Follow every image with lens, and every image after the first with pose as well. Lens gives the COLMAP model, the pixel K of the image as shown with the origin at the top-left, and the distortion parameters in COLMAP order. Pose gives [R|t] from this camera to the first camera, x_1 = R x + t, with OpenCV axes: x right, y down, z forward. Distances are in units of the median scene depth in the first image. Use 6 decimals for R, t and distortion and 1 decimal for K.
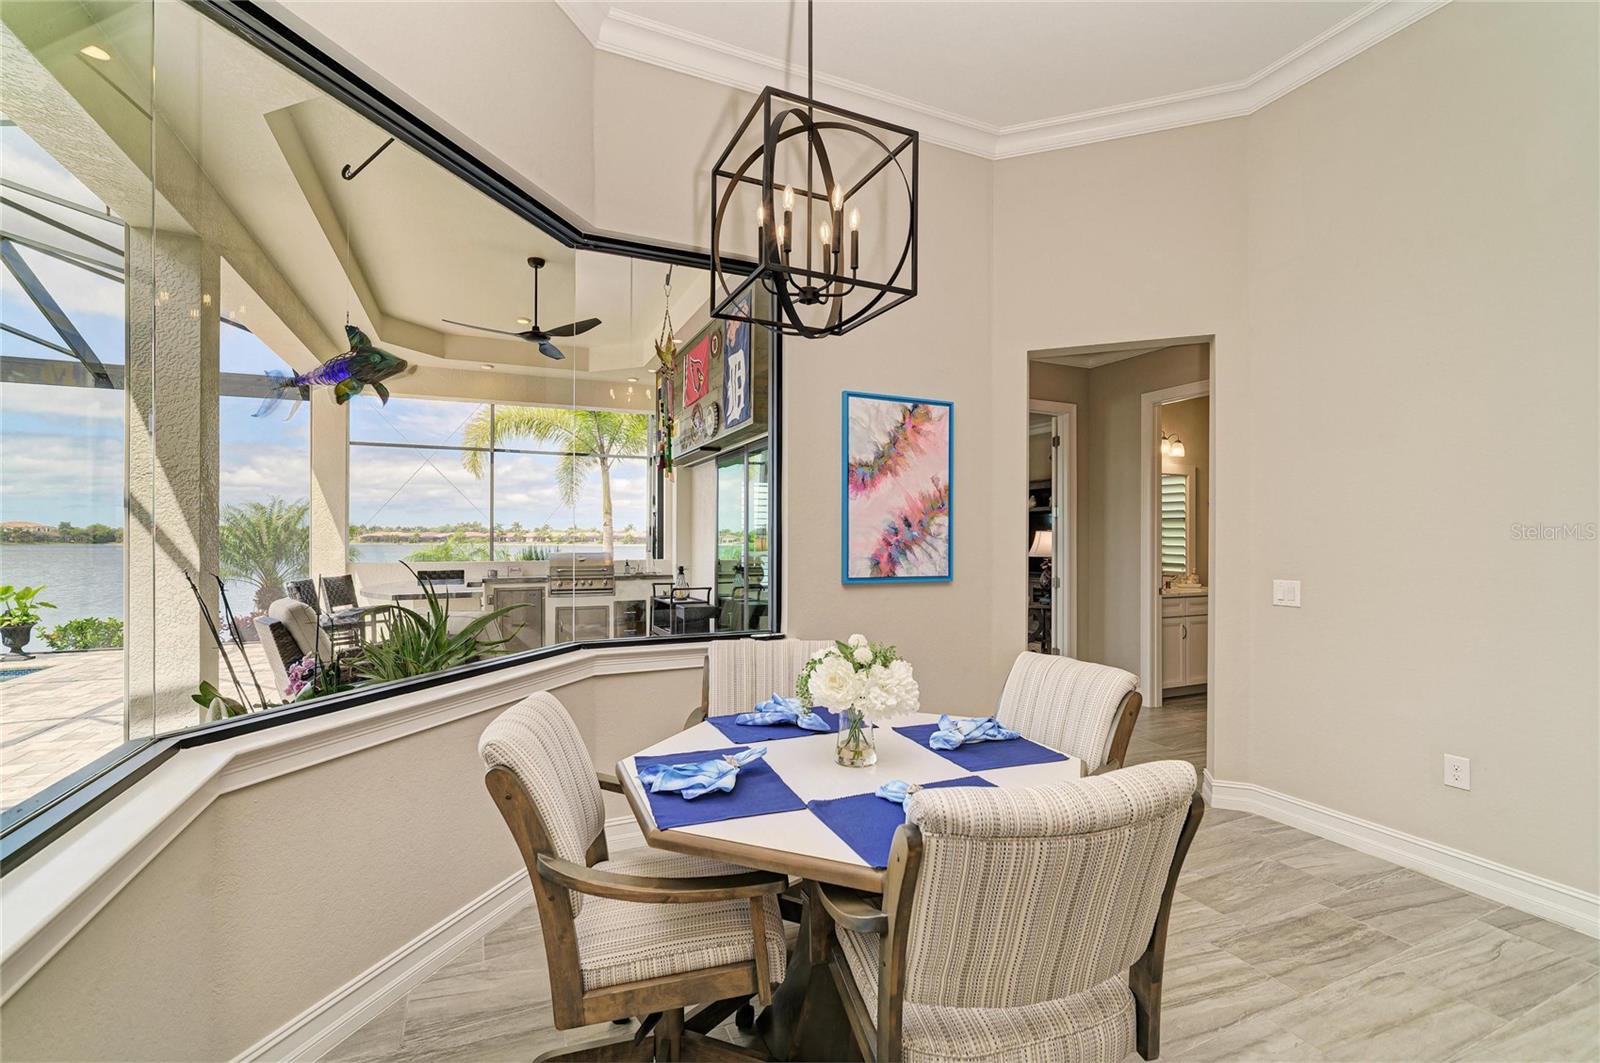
lens RADIAL K [[656.8, 0, 803.5], [0, 656.8, 539.6], [0, 0, 1]] dist [-0.021787, 0.010957]
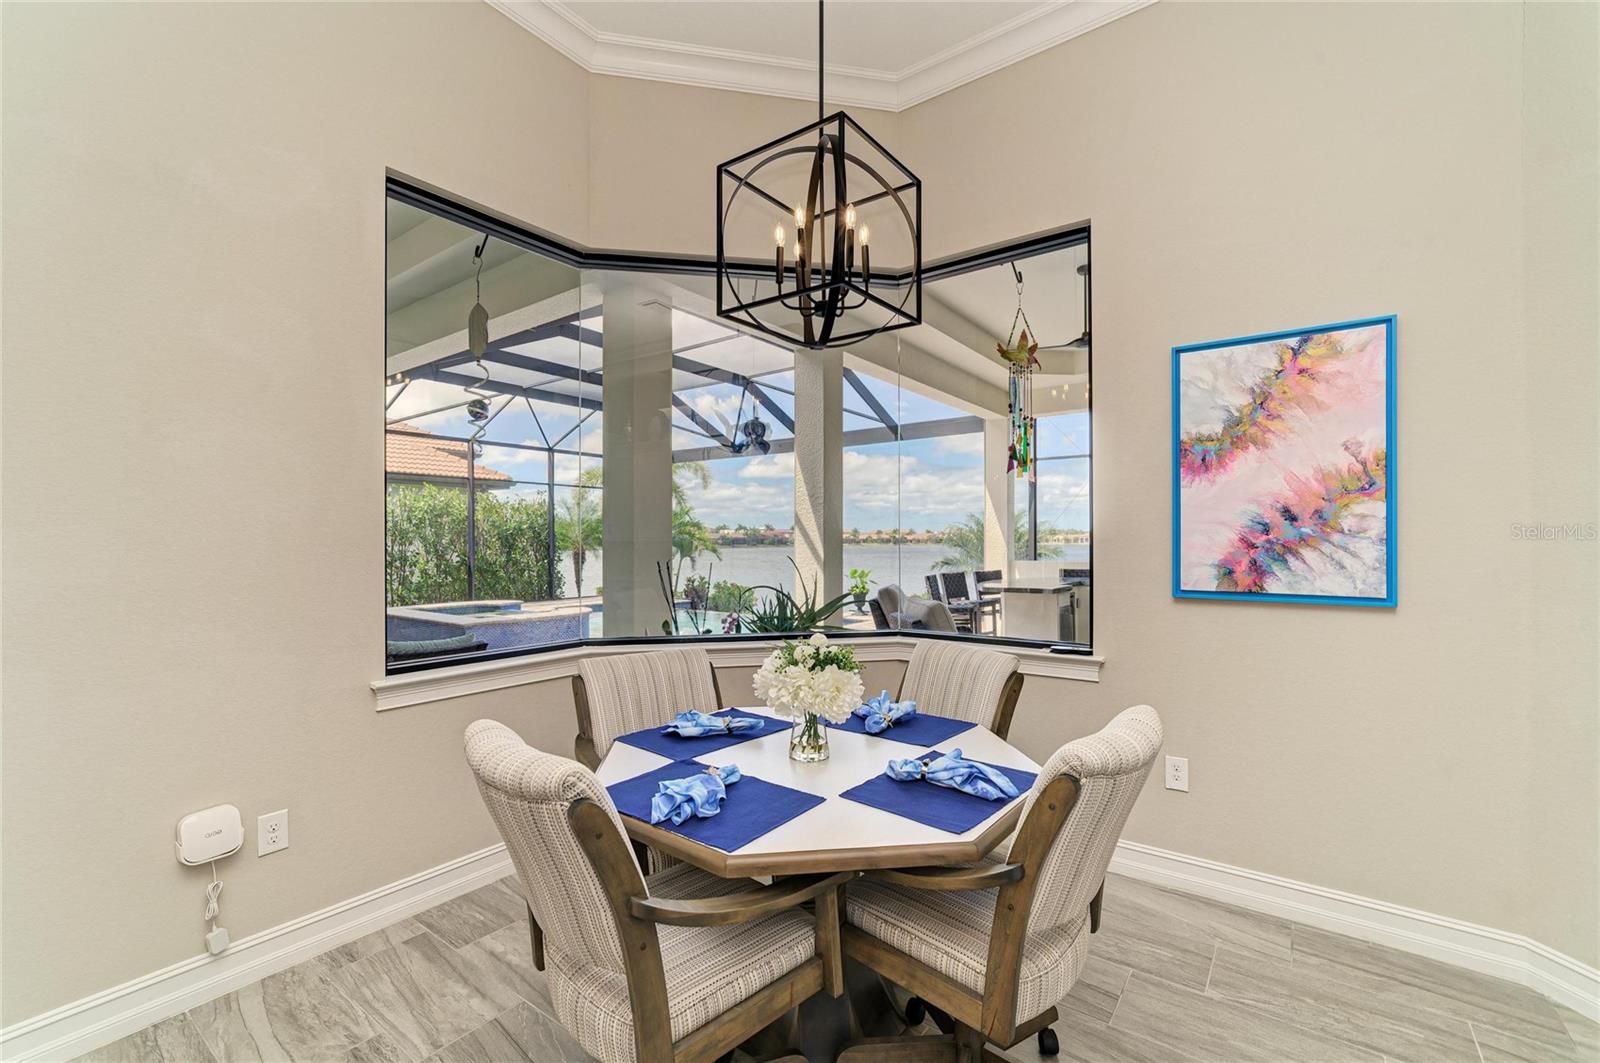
lens RADIAL K [[640.8, 0, 803.8], [0, 640.8, 540.8], [0, 0, 1]] dist [-0.029853, 0.010208]
pose [[0.520233, -0.001991, -0.854022, 0.457813], [0.001932, 0.999997, -0.001155, 0.000958], [0.854022, -0.001049, 0.520236, 0.230708]]
